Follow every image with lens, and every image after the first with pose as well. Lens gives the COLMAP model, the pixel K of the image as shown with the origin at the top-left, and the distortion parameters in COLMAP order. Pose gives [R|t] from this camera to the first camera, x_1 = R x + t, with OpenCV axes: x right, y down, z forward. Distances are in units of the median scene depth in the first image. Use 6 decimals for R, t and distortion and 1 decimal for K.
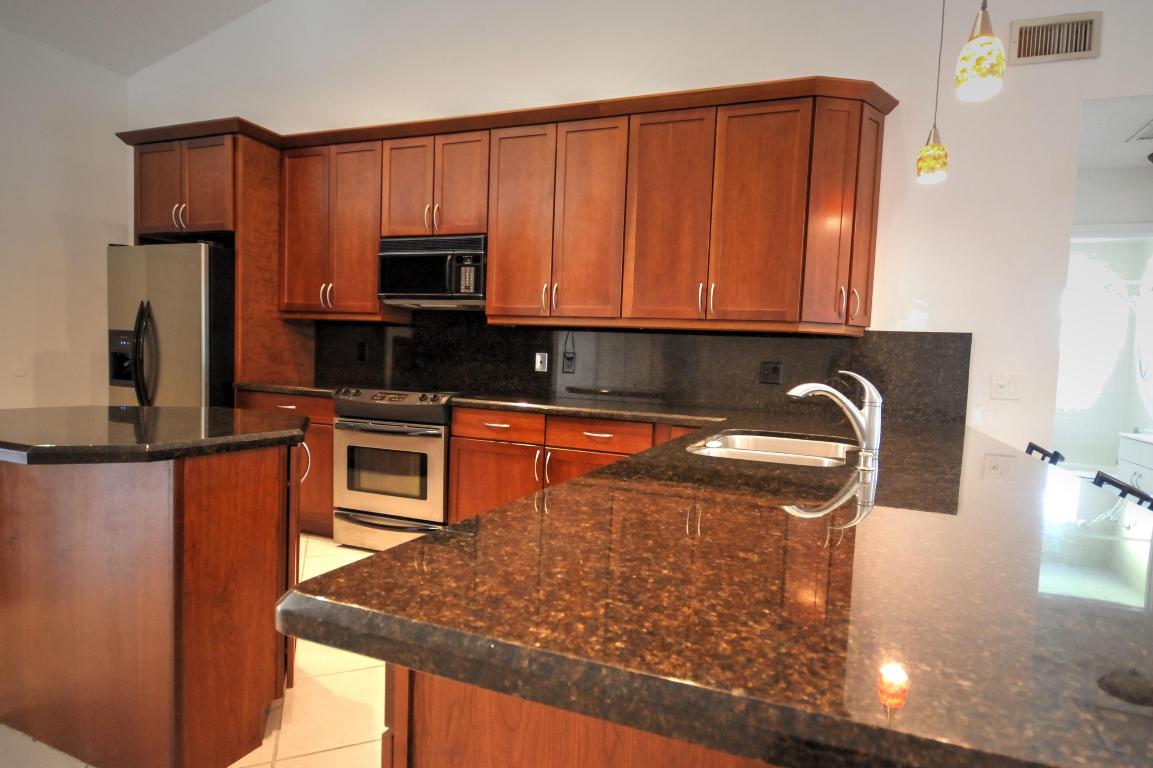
lens RADIAL K [[613.3, 0, 594.3], [0, 613.3, 399.2], [0, 0, 1]] dist [0.004149, -0.005600]
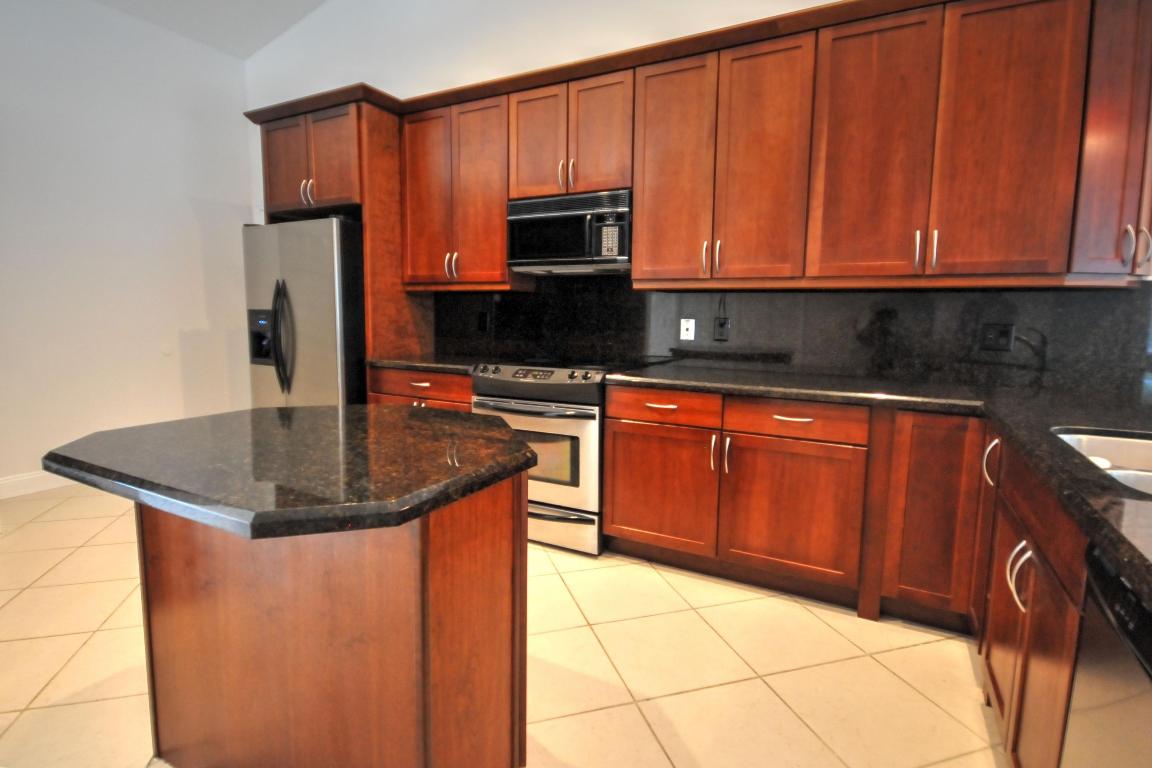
lens RADIAL K [[580.1, 0, 550.7], [0, 580.1, 374.3], [0, 0, 1]] dist [-0.003225, 0.001984]
pose [[0.987776, -0.017633, -0.154881, -0.168343], [0.023955, 0.998950, 0.039048, -0.035646], [0.154030, -0.042281, 0.987161, 0.141166]]
